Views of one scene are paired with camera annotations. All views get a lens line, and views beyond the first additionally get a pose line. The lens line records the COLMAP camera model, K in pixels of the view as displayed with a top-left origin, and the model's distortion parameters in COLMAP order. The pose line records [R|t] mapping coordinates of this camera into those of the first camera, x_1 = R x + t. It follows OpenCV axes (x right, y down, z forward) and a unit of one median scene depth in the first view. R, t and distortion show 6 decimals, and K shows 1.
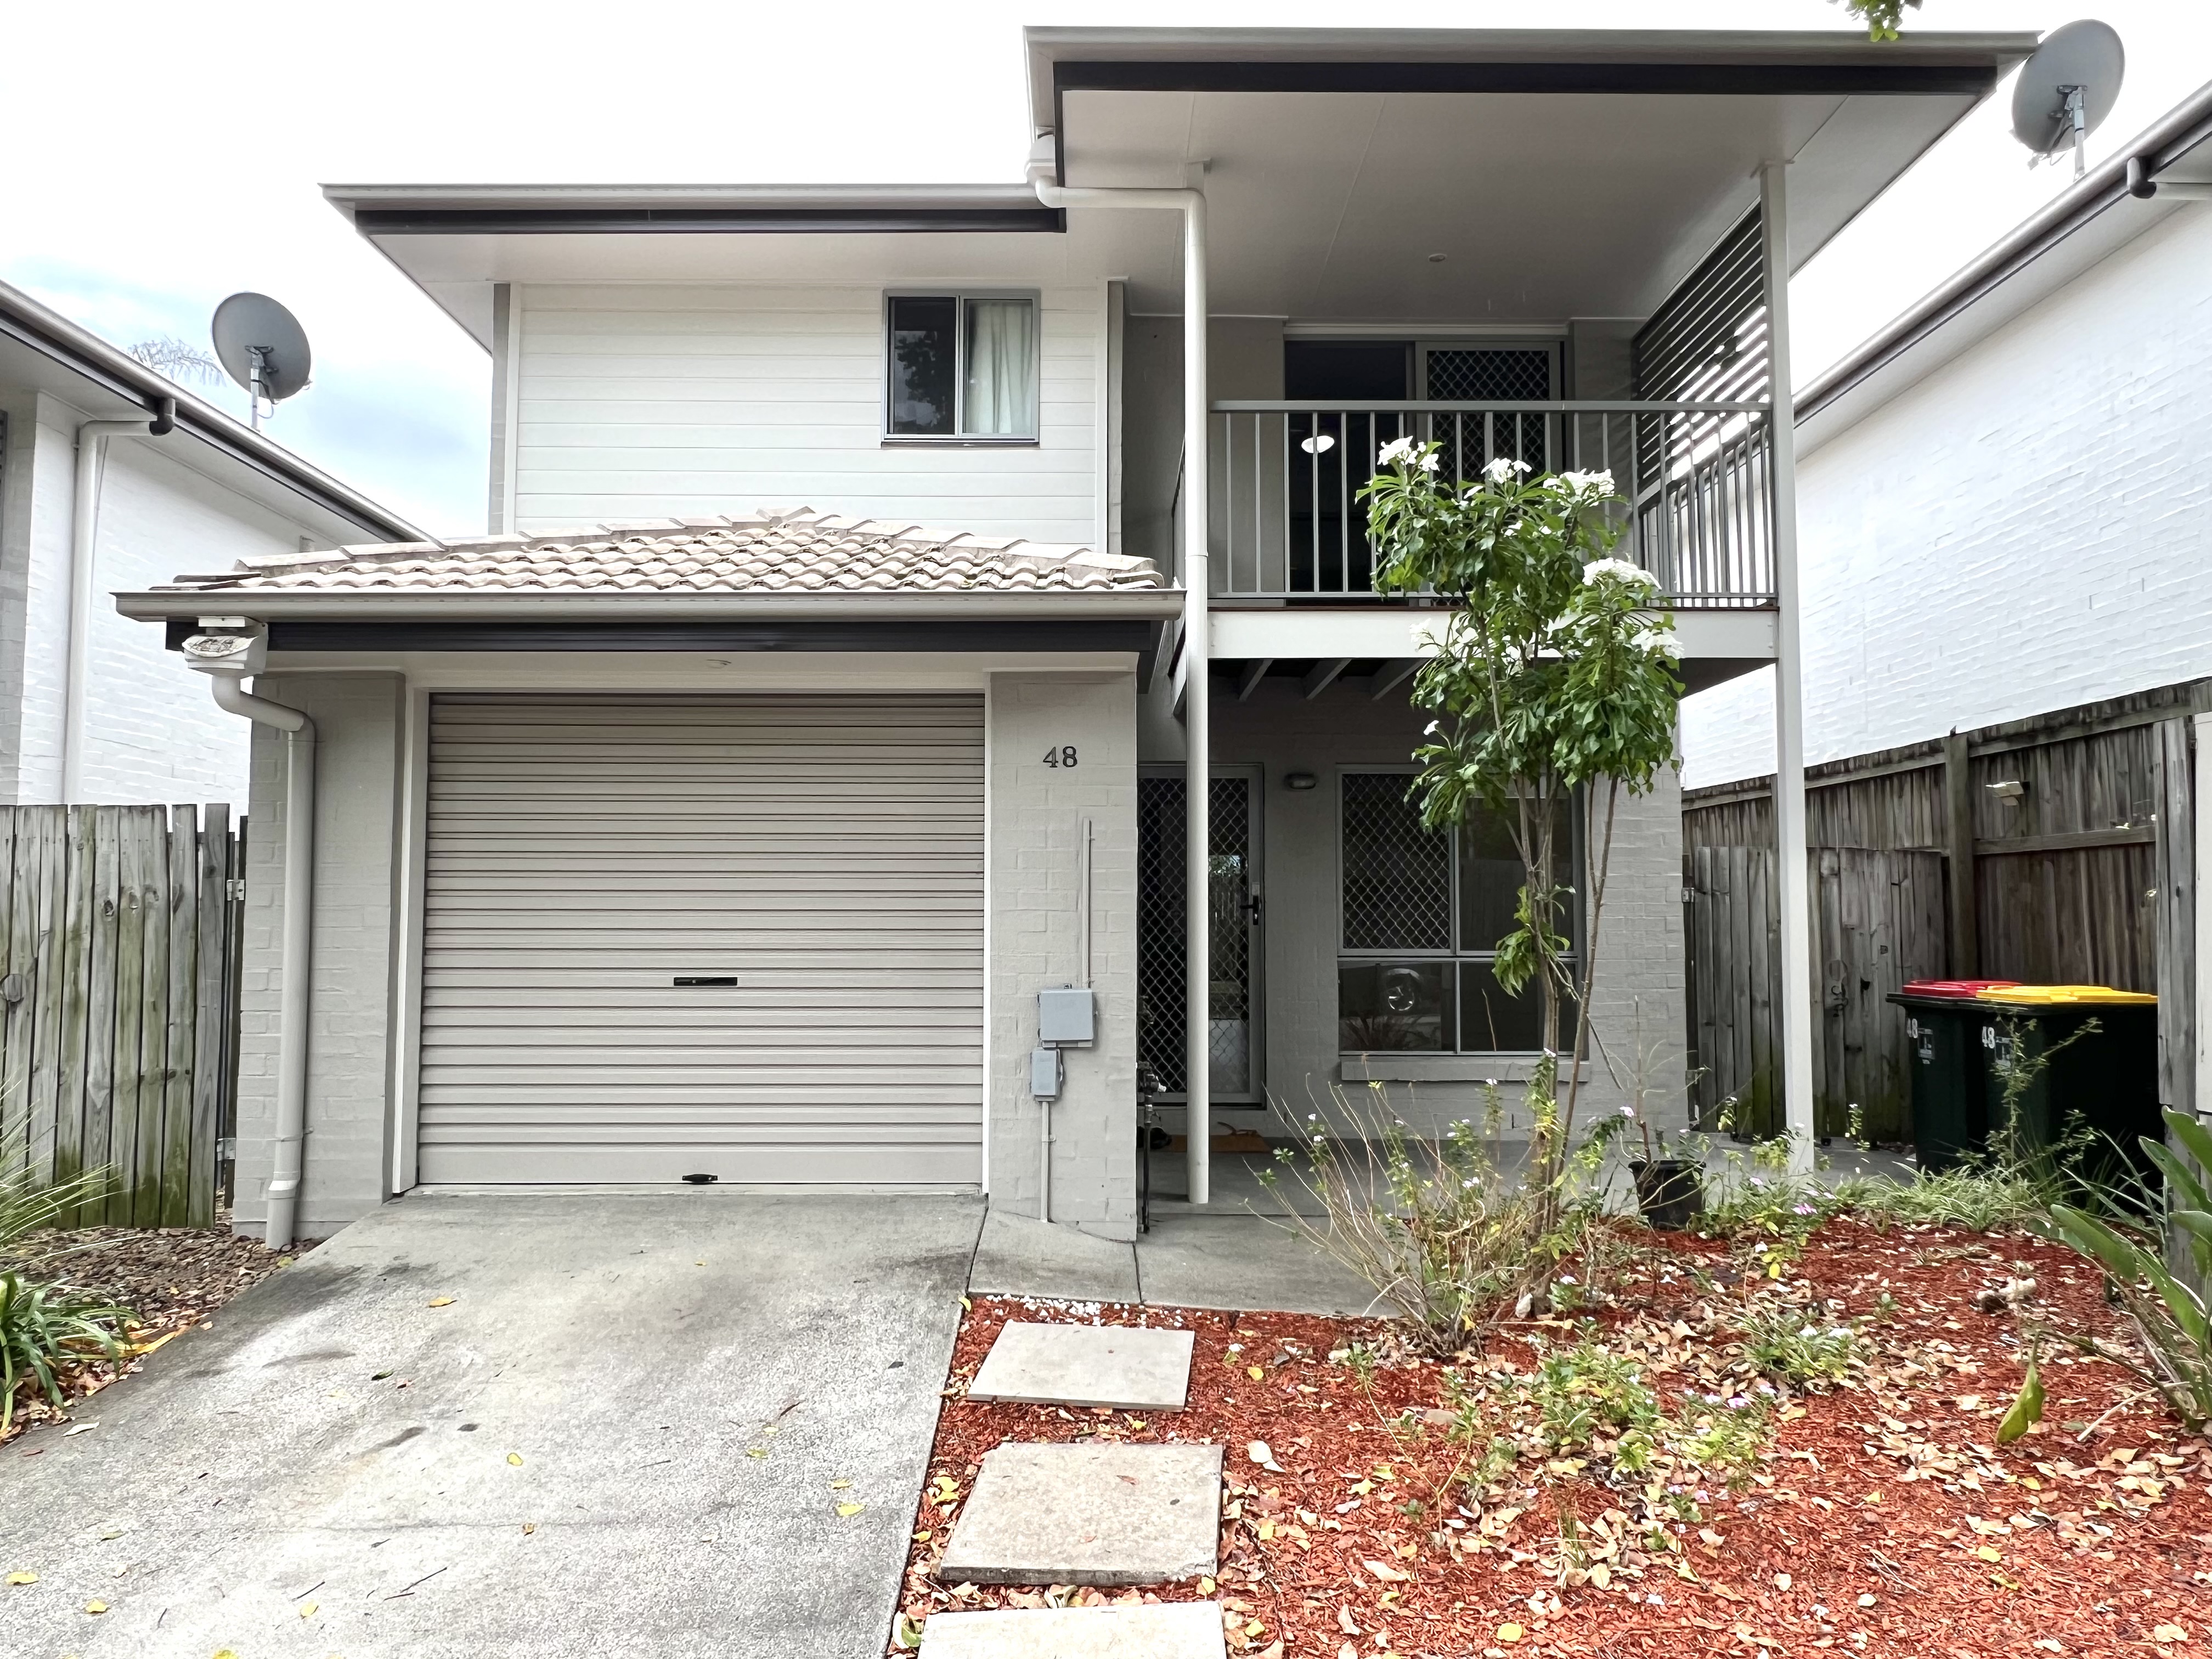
lens RADIAL K [[1418.4, 0, 1104.0], [0, 1418.4, 836.1], [0, 0, 1]] dist [-0.009200, 0.003764]
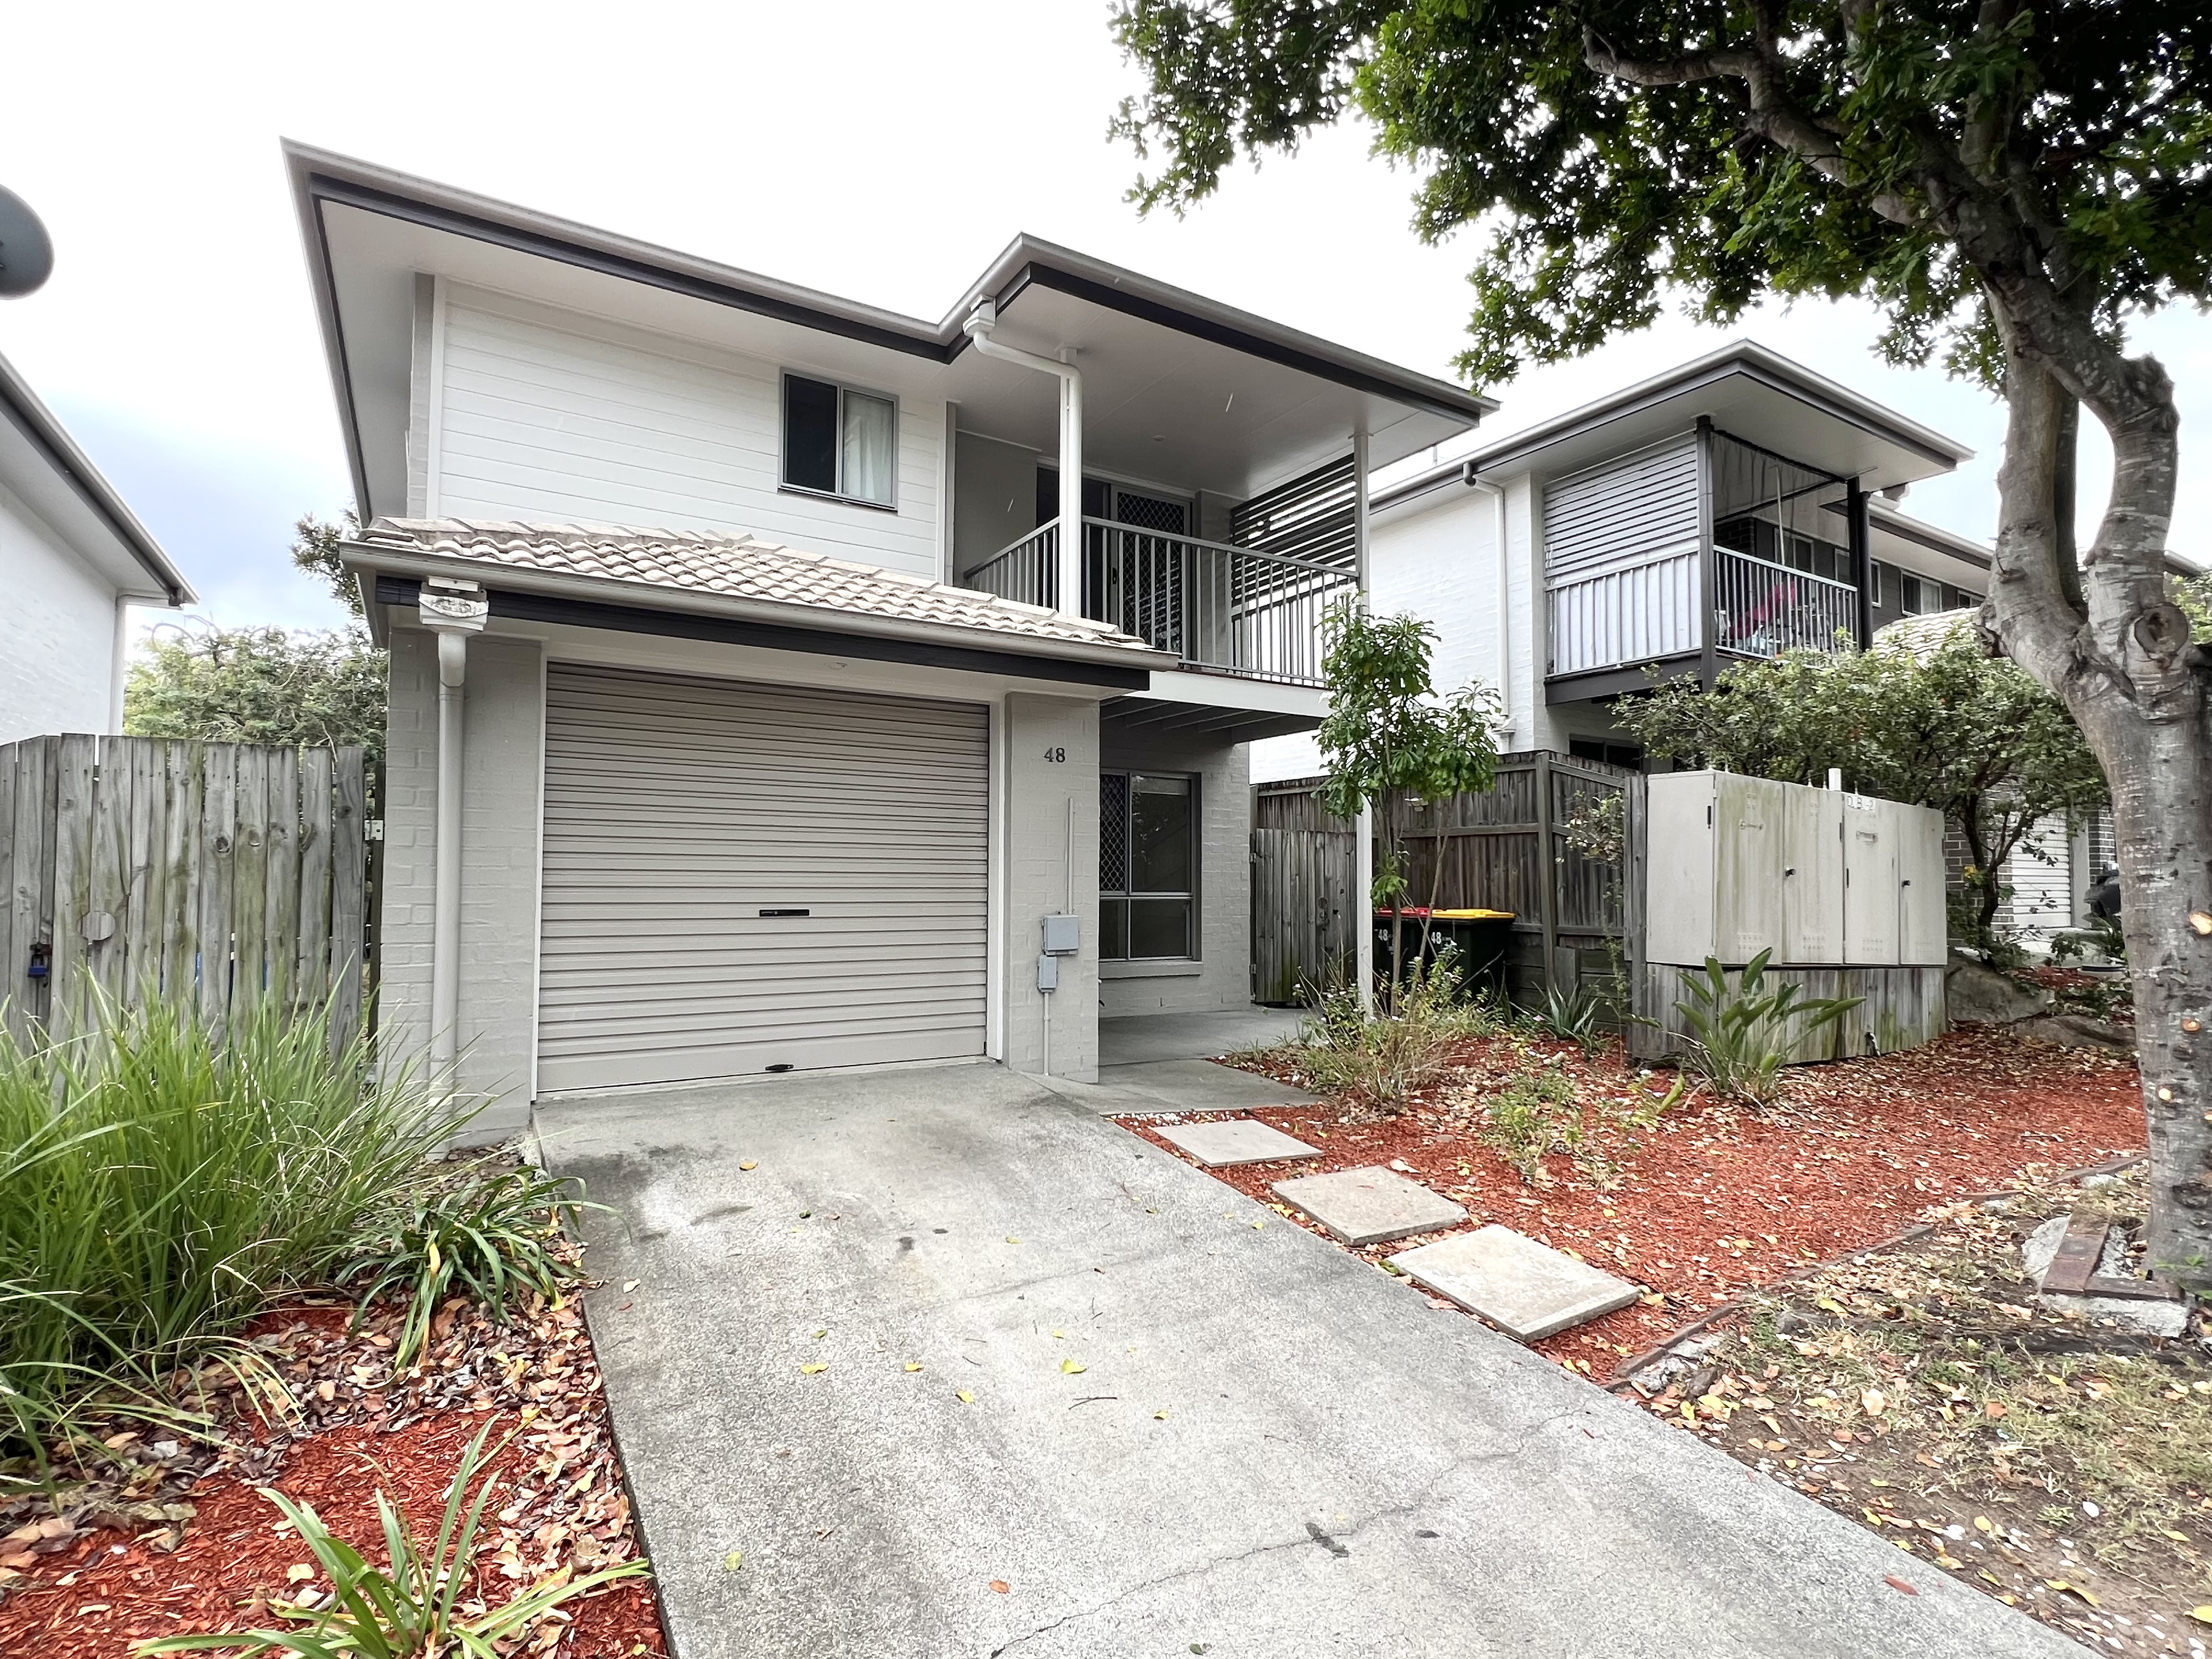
lens RADIAL K [[1094.8, 0, 1106.4], [0, 1094.8, 827.5], [0, 0, 1]] dist [-0.006005, -0.000207]
pose [[0.855917, 0.030423, 0.516218, -0.567550], [-0.037379, 0.999296, 0.003085, 0.013130], [-0.515761, -0.021936, 0.856452, 0.015185]]
